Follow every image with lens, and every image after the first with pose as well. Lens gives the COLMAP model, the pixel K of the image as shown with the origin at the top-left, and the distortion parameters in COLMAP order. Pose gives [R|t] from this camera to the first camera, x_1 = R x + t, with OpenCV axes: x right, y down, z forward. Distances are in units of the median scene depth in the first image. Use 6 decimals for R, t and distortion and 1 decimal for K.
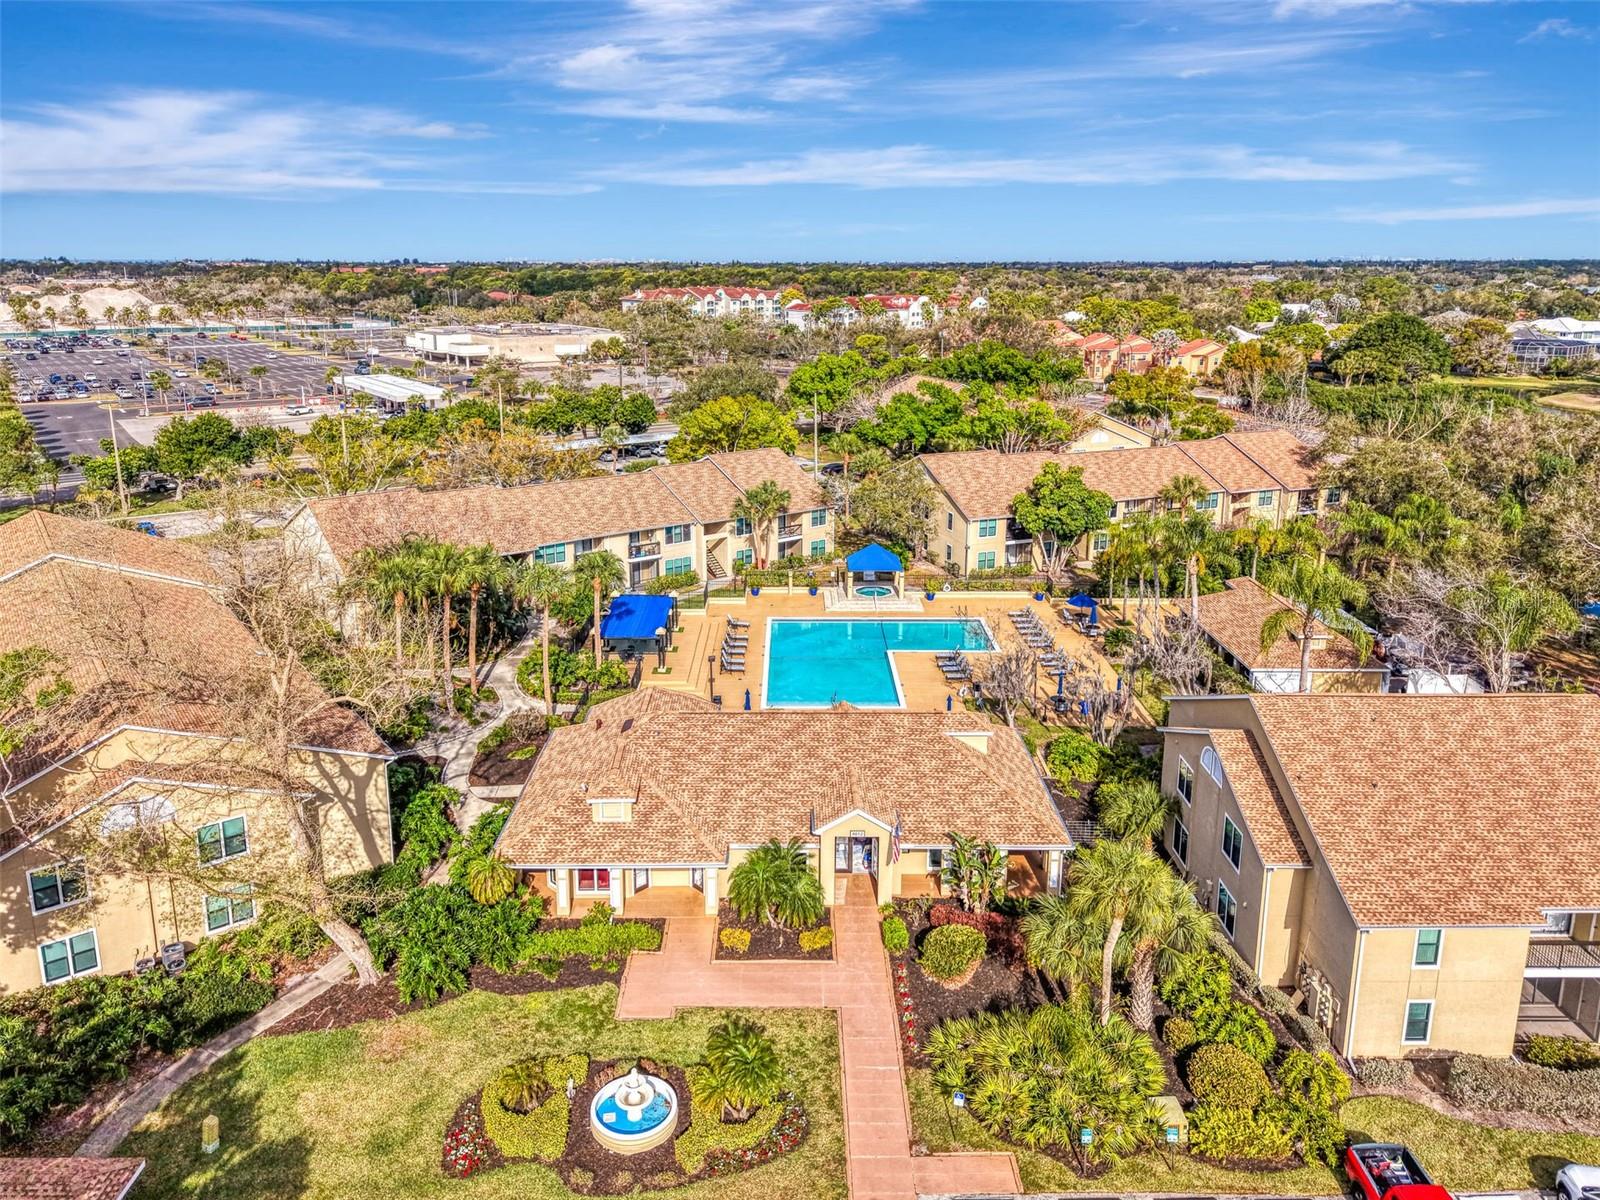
lens RADIAL K [[1098.9, 0, 804.9], [0, 1098.9, 507.6], [0, 0, 1]] dist [0.040704, -0.035149]
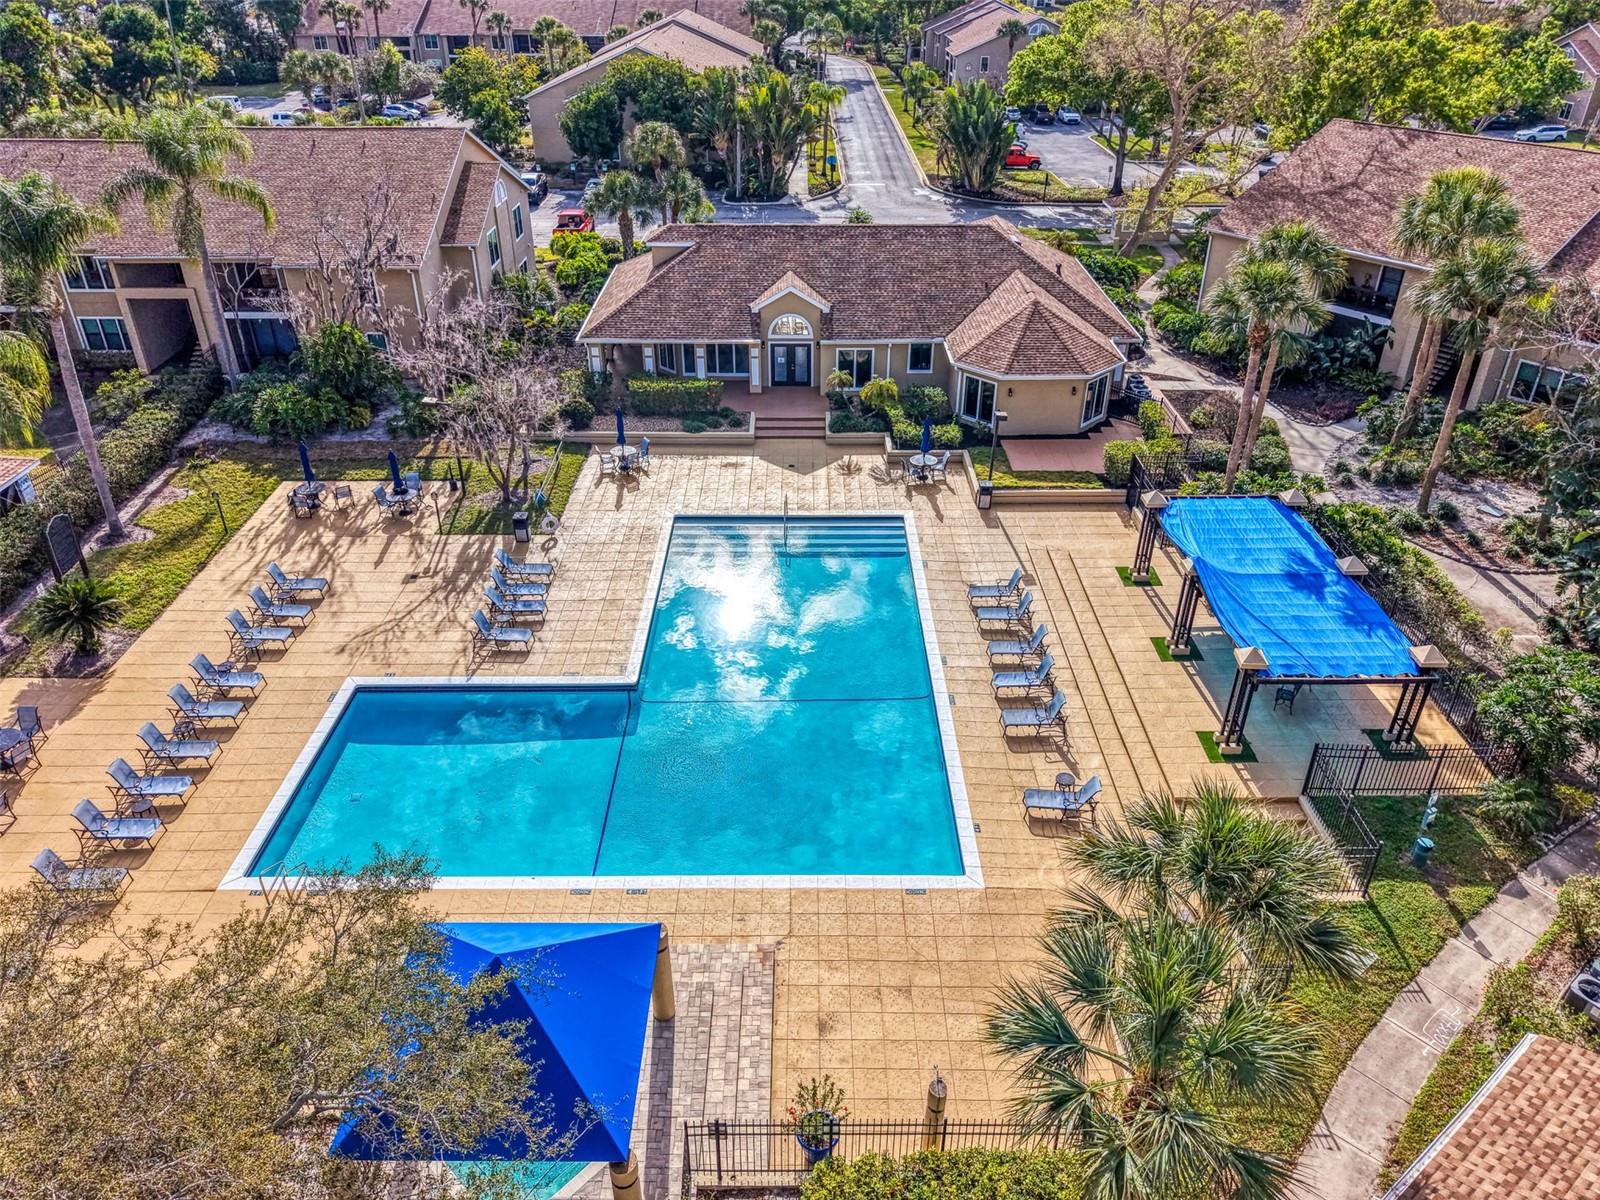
lens RADIAL K [[1077.8, 0, 804.0], [0, 1077.8, 600.2], [0, 0, 1]] dist [0.037305, -0.036168]
pose [[-0.999884, -0.004145, 0.014647, 0.016437], [0.007360, 0.710628, 0.703529, -0.308950], [-0.013324, 0.703555, -0.710515, 2.272870]]
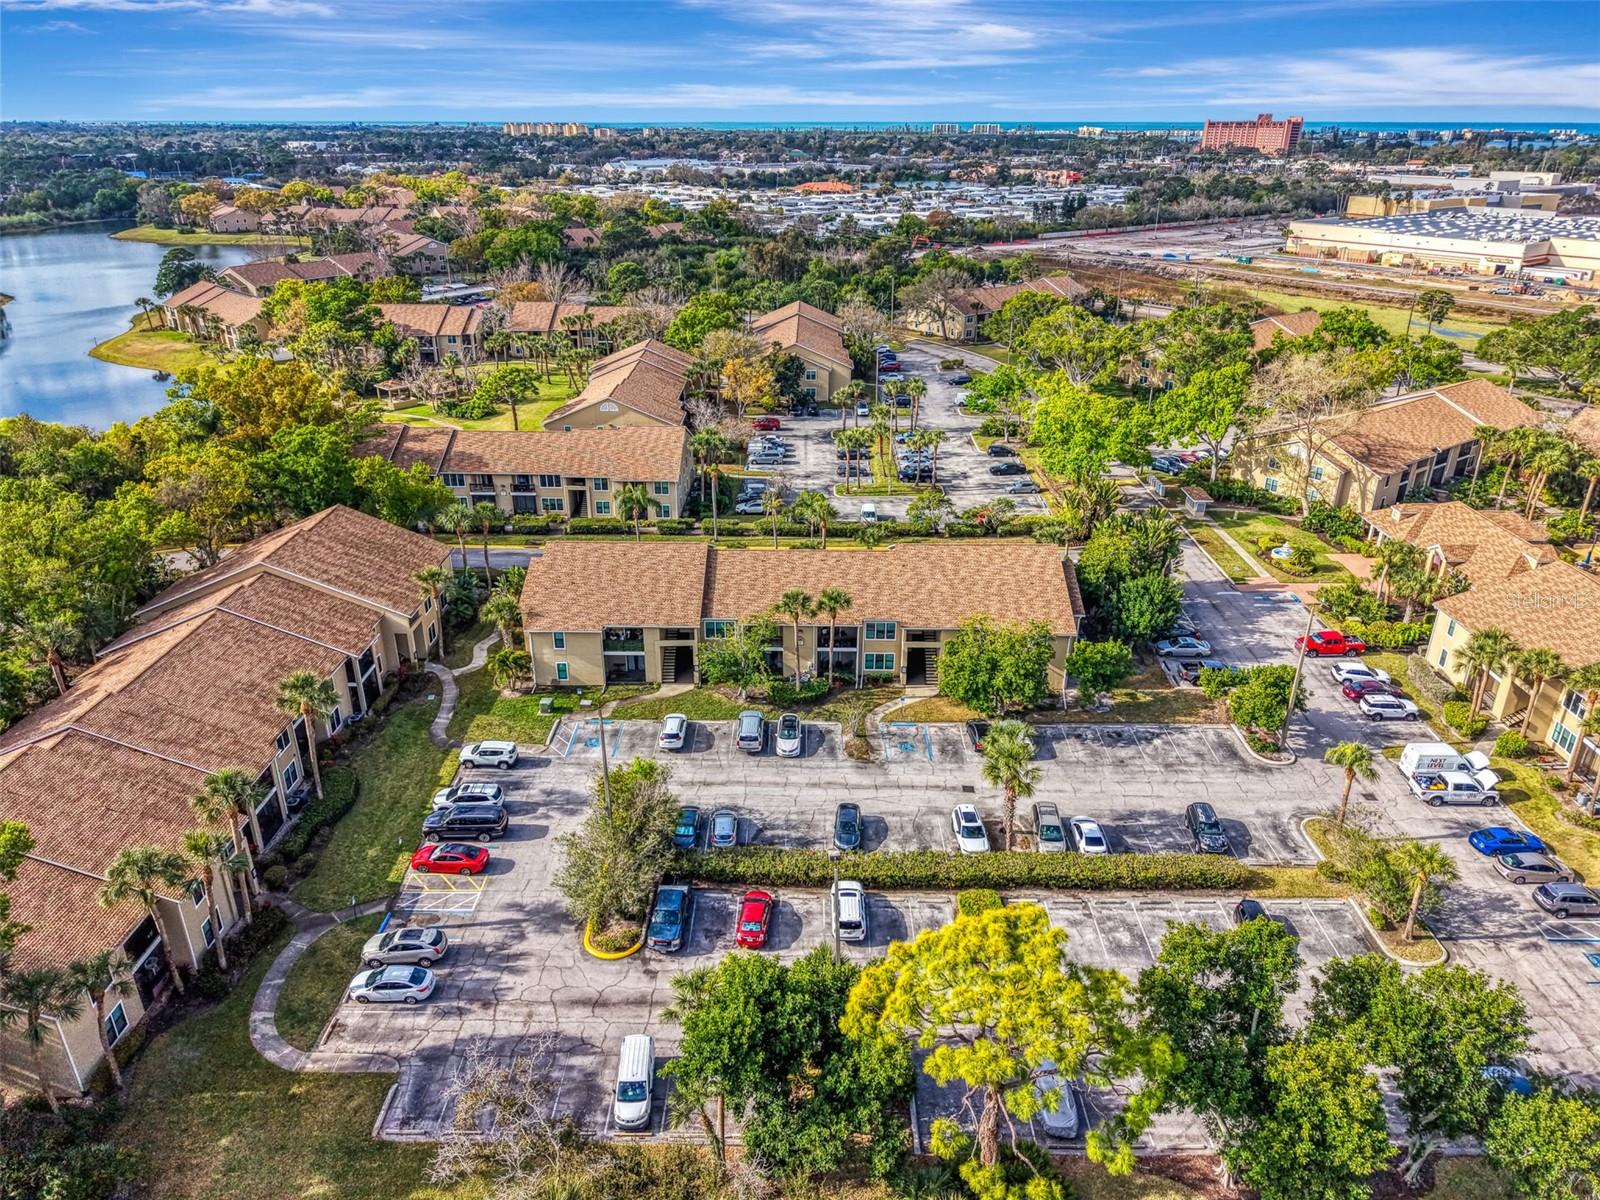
lens RADIAL K [[1077.8, 0, 804.0], [0, 1077.8, 600.2], [0, 0, 1]] dist [0.037305, -0.036168]
pose [[-0.015110, 0.405124, -0.914137, 2.405103], [-0.223351, 0.889773, 0.398018, -0.271354], [0.974621, 0.210187, 0.077041, -0.542878]]
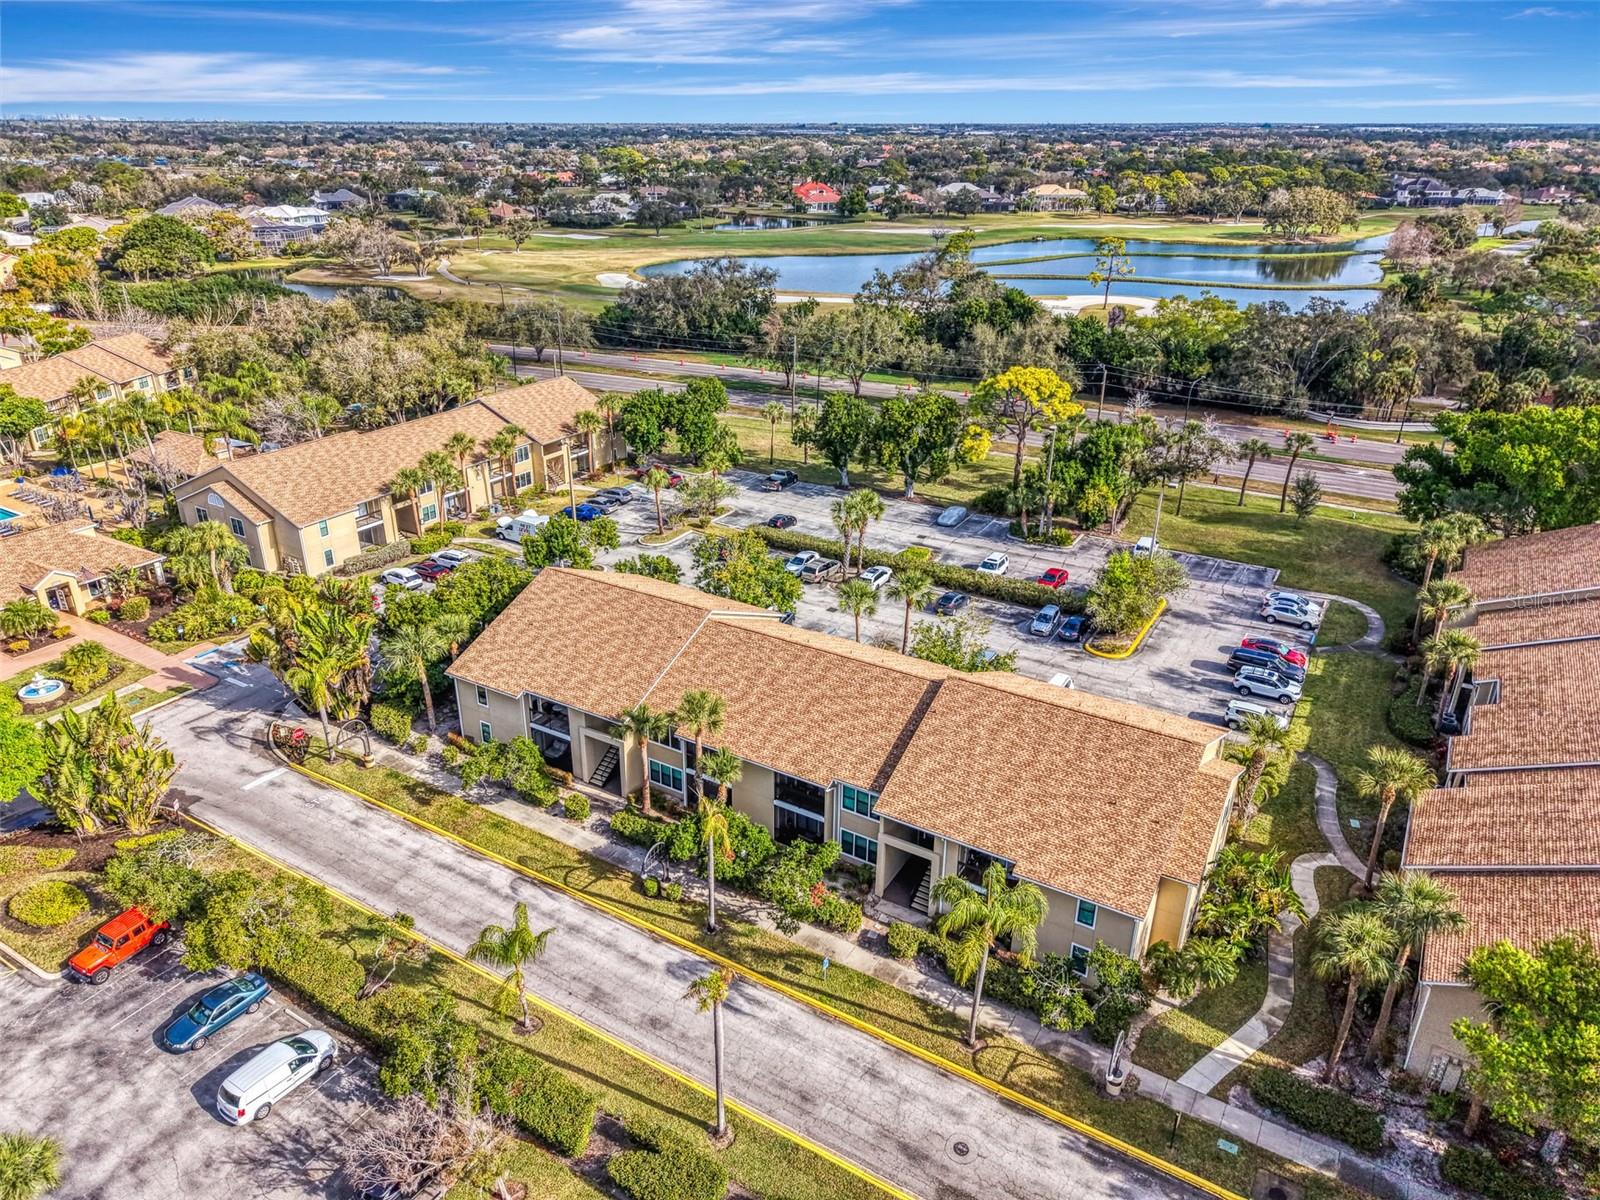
lens RADIAL K [[1063.8, 0, 798.8], [0, 1063.8, 606.8], [0, 0, 1]] dist [0.040103, -0.051182]
pose [[0.526576, -0.344931, 0.777008, -0.783983], [0.177756, 0.938459, 0.296138, 0.007999], [-0.831337, -0.017821, 0.555483, -1.200203]]
